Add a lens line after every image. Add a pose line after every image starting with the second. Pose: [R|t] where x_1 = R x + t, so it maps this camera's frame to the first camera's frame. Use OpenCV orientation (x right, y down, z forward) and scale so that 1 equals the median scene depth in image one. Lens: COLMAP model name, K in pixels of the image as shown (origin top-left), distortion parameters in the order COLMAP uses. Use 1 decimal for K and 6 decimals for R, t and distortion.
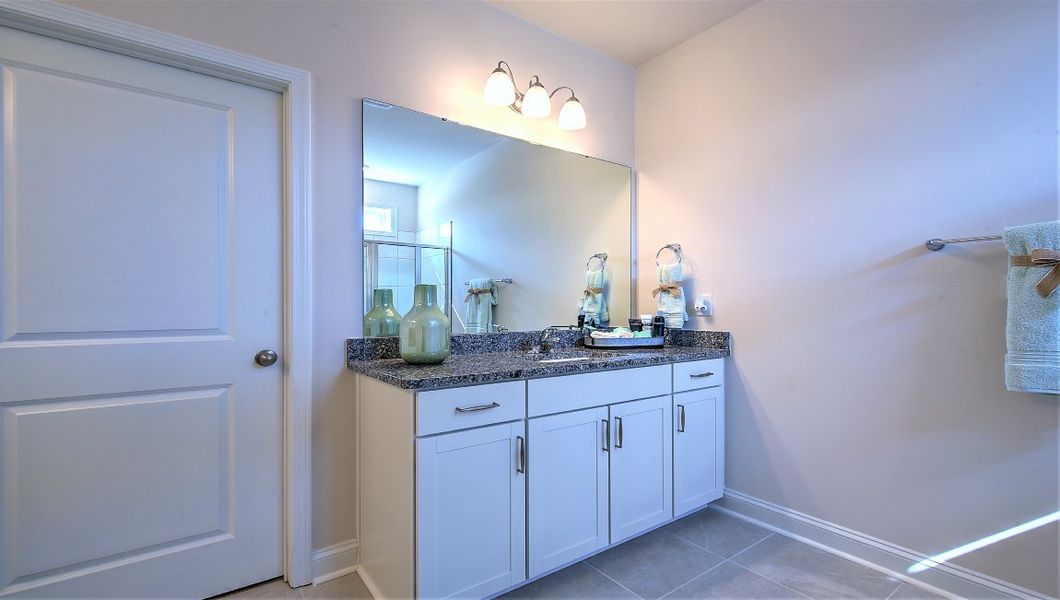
lens RADIAL K [[464.0, 0, 532.7], [0, 464.0, 305.1], [0, 0, 1]] dist [-0.000531, 0.000093]
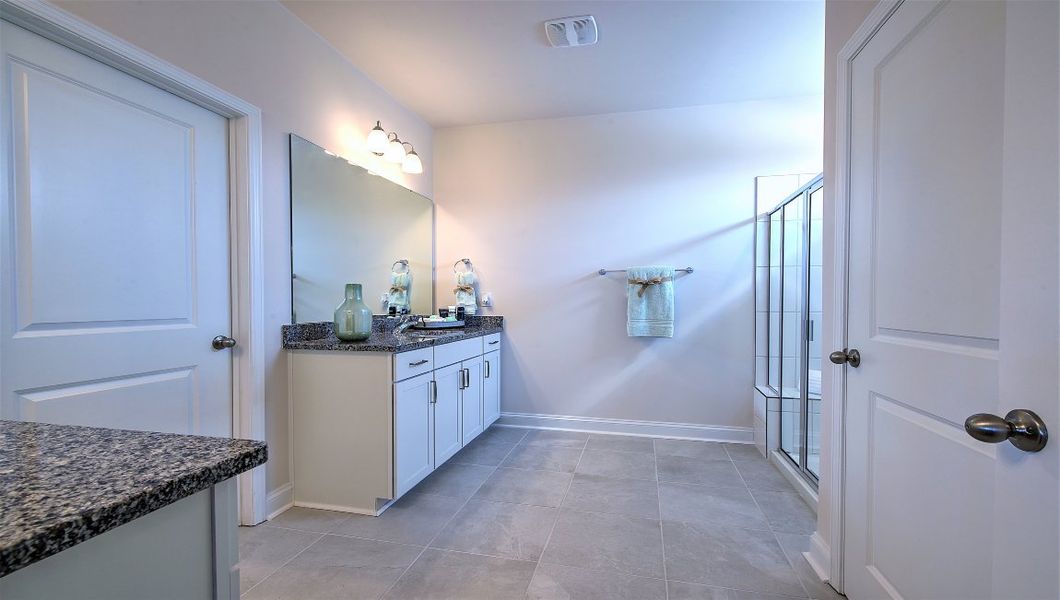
lens RADIAL K [[464.0, 0, 528.1], [0, 464.0, 303.6], [0, 0, 1]] dist [-0.000531, 0.000093]
pose [[0.770597, -0.000633, 0.637323, -0.591552], [-0.004772, 0.999966, 0.006764, 0.002080], [-0.637305, -0.008254, 0.770567, -0.334931]]
